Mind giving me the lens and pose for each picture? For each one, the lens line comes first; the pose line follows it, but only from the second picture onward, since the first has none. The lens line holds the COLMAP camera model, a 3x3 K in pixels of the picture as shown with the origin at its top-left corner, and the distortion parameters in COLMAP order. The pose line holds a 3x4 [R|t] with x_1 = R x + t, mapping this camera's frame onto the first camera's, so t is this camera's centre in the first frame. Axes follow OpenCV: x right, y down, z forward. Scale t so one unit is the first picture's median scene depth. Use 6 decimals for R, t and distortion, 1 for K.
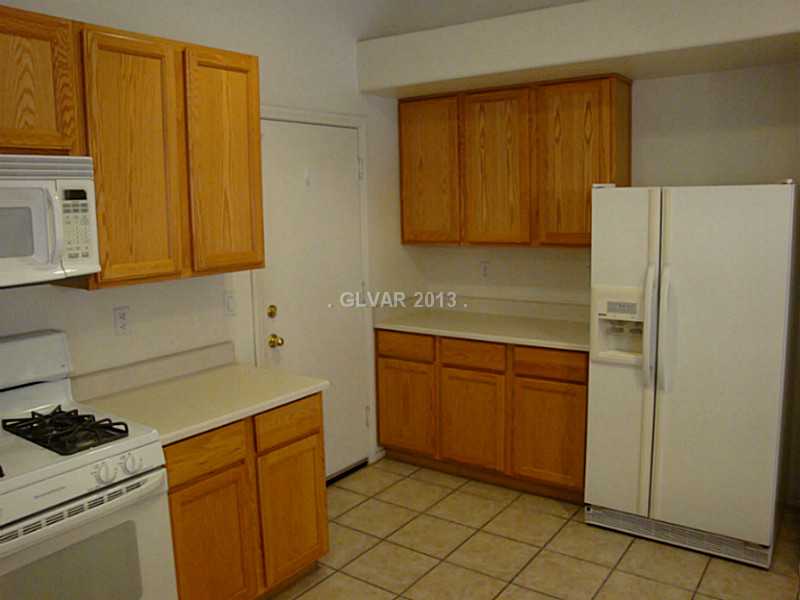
lens RADIAL K [[664.7, 0, 396.6], [0, 664.7, 295.4], [0, 0, 1]] dist [-0.166558, 0.141859]
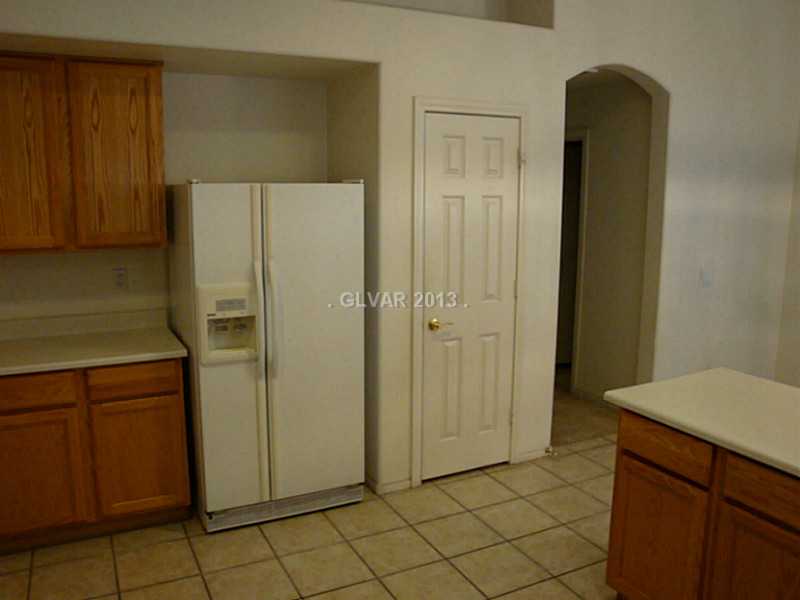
lens RADIAL K [[664.7, 0, 396.6], [0, 664.7, 295.4], [0, 0, 1]] dist [-0.166558, 0.141859]
pose [[0.458257, -0.114790, 0.881376, -0.405080], [0.106711, 0.991558, 0.073657, -0.040831], [-0.882391, 0.060299, 0.466637, 0.300099]]
